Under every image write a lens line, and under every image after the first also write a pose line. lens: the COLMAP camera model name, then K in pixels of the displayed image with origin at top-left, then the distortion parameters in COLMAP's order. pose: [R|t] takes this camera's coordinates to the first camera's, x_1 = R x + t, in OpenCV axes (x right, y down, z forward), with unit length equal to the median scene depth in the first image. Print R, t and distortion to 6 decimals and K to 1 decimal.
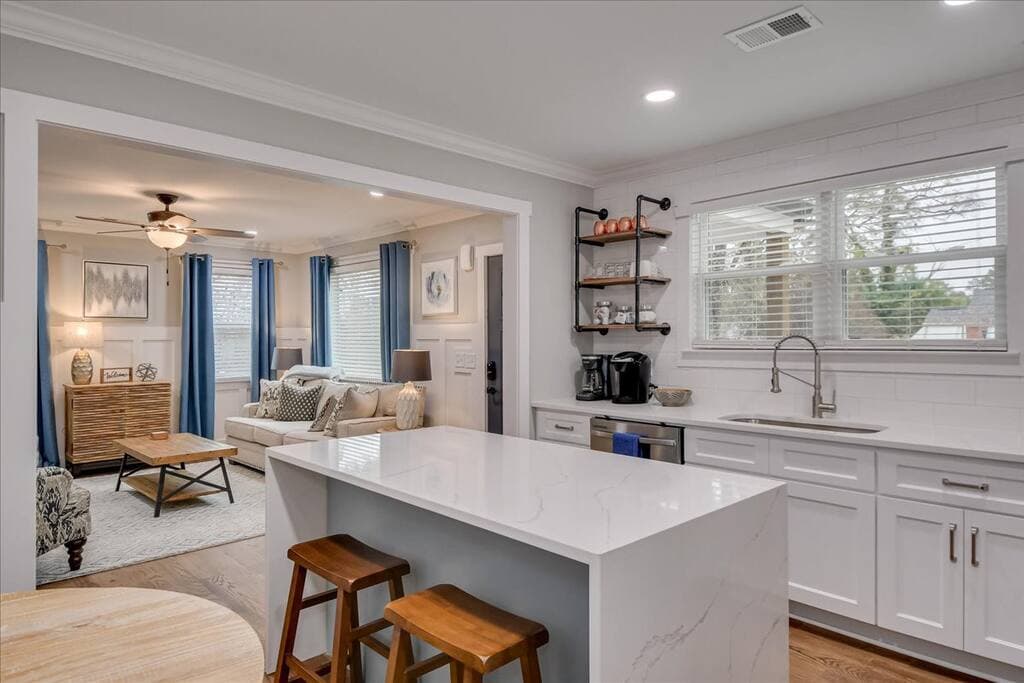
lens RADIAL K [[647.4, 0, 540.1], [0, 647.4, 337.8], [0, 0, 1]] dist [0.026562, 0.000936]
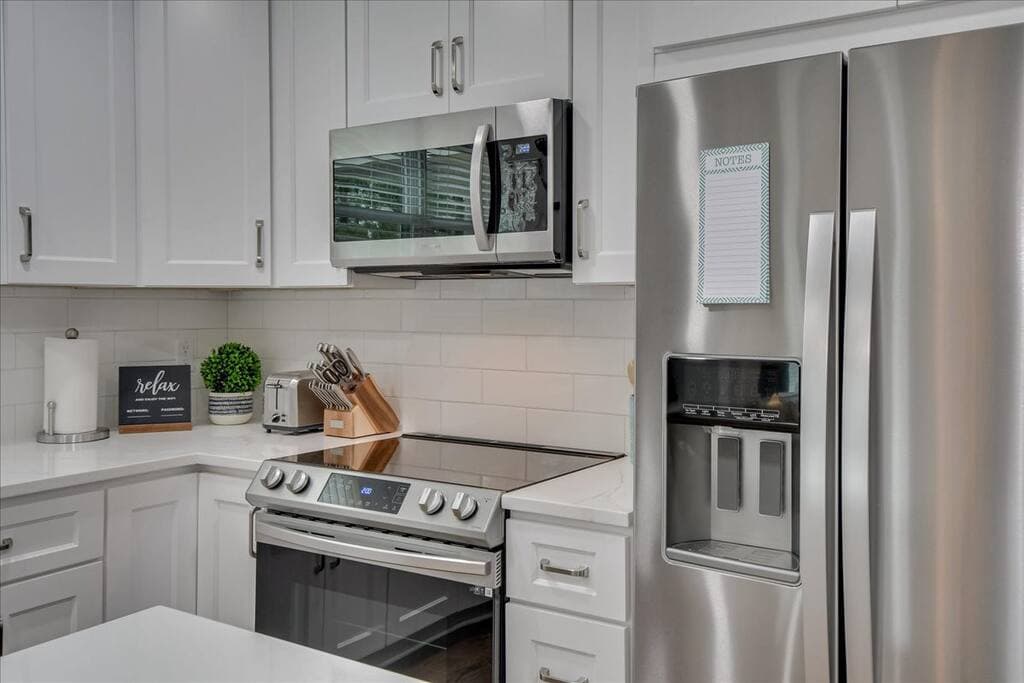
lens RADIAL K [[888.9, 0, 536.1], [0, 888.9, 312.6], [0, 0, 1]] dist [0.016802, 0.002751]
pose [[-0.227600, -0.009289, 0.973710, -0.153383], [-0.003342, 0.999956, 0.008758, 0.001887], [-0.973749, -0.001260, -0.227622, 0.444170]]
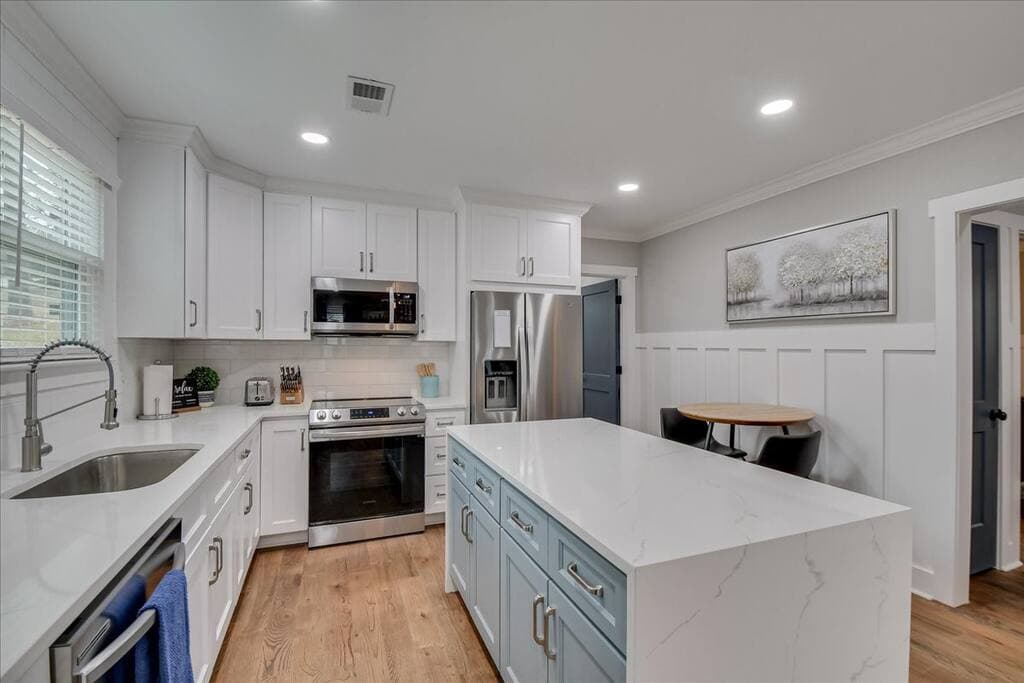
lens RADIAL K [[477.2, 0, 531.2], [0, 477.2, 347.7], [0, 0, 1]] dist [0.002646, 0.000131]
pose [[-0.926609, -0.001779, 0.376023, -0.174068], [-0.002422, 0.999996, -0.001239, 0.003326], [-0.376019, -0.002059, -0.926609, 1.081999]]
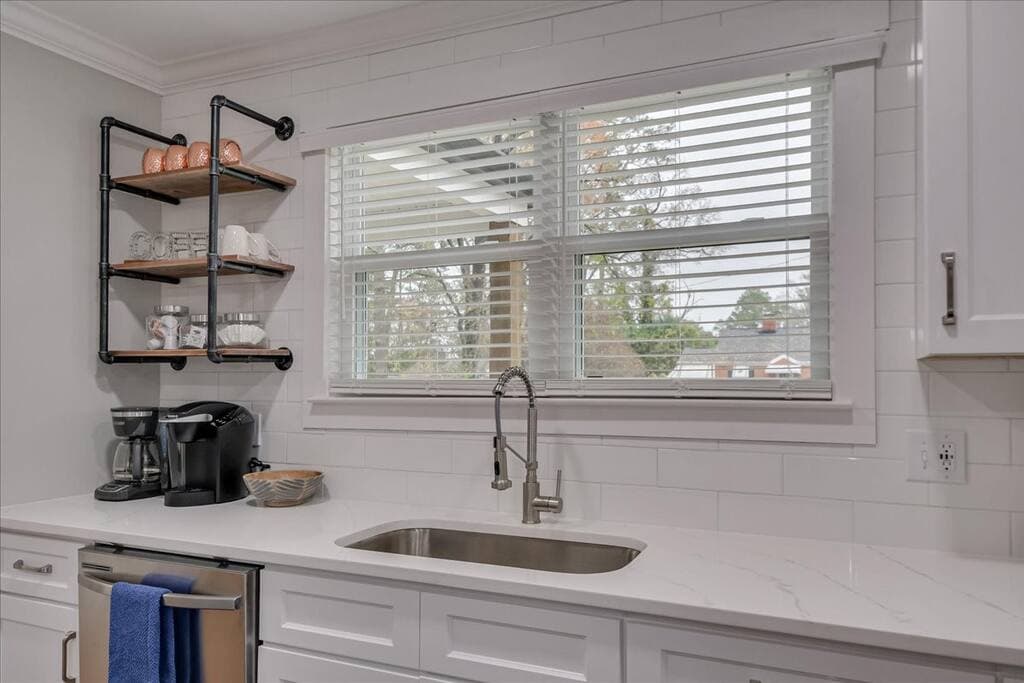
lens RADIAL K [[709.8, 0, 552.0], [0, 709.8, 367.6], [0, 0, 1]] dist [0.027097, -0.001943]
pose [[0.937810, 0.005817, 0.347101, 0.200515], [-0.001884, 0.999930, -0.011670, 0.000203], [-0.347144, 0.010290, 0.937755, 0.371769]]
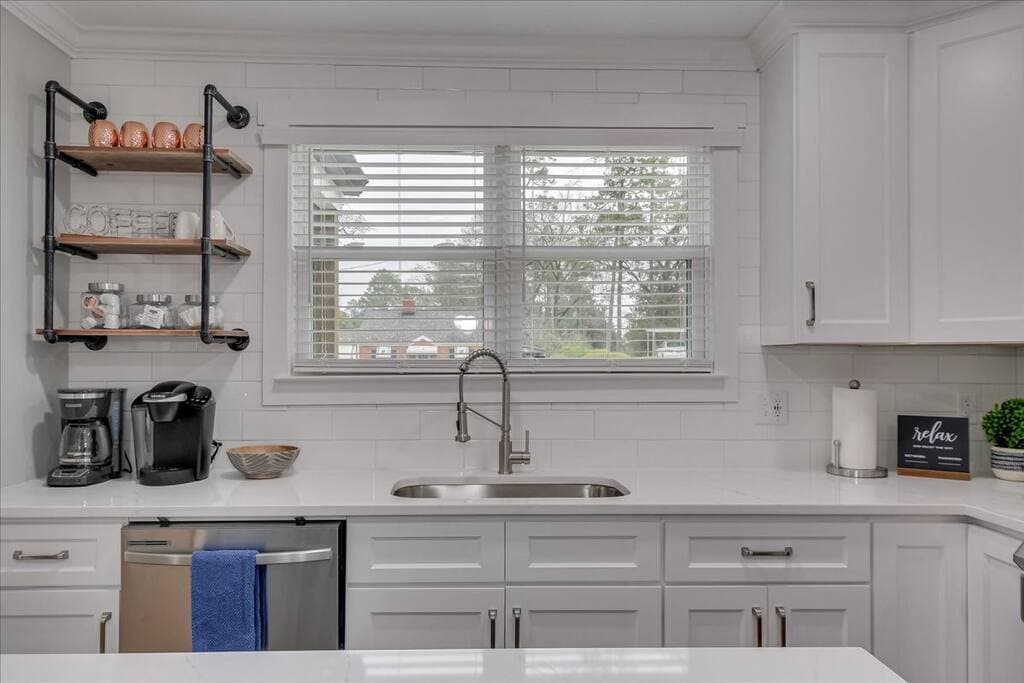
lens RADIAL K [[734.5, 0, 500.9], [0, 734.5, 343.7], [0, 0, 1]] dist [0.032622, -0.003359]
pose [[0.689440, 0.014685, 0.724193, -0.113894], [-0.001914, 0.999828, -0.018452, 0.001236], [-0.724340, 0.011335, 0.689350, 0.403449]]
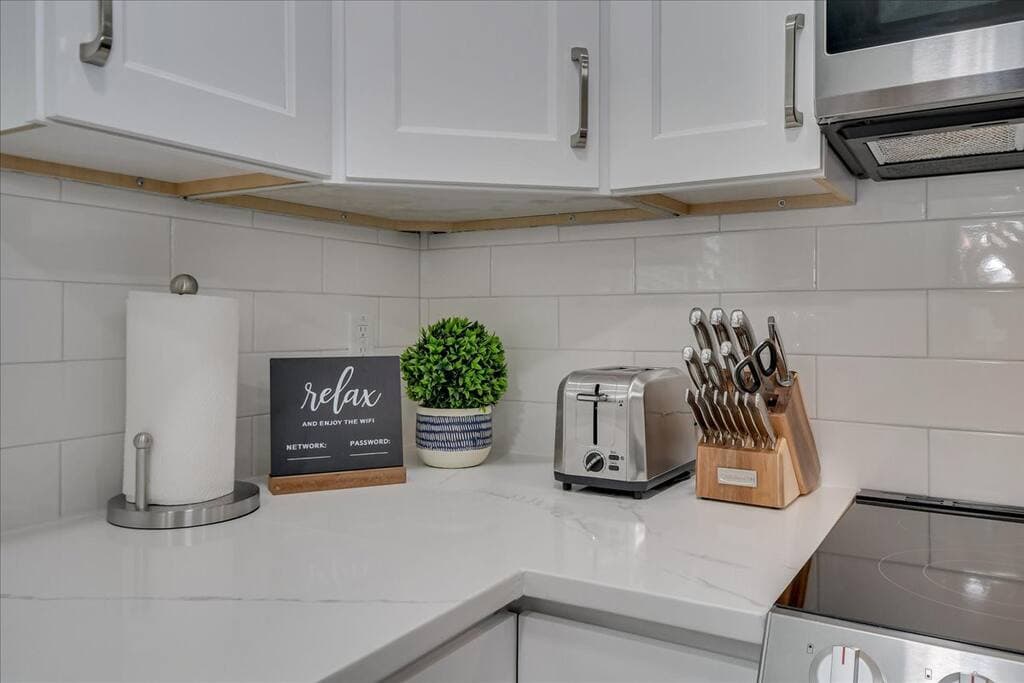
lens RADIAL K [[754.7, 0, 515.7], [0, 754.7, 311.2], [0, 0, 1]] dist [0.010869, -0.001029]
pose [[-0.240777, 0.013796, 0.970482, 0.306934], [-0.002604, 0.999886, -0.014860, 0.038599], [-0.970577, -0.006105, -0.240714, 0.586154]]
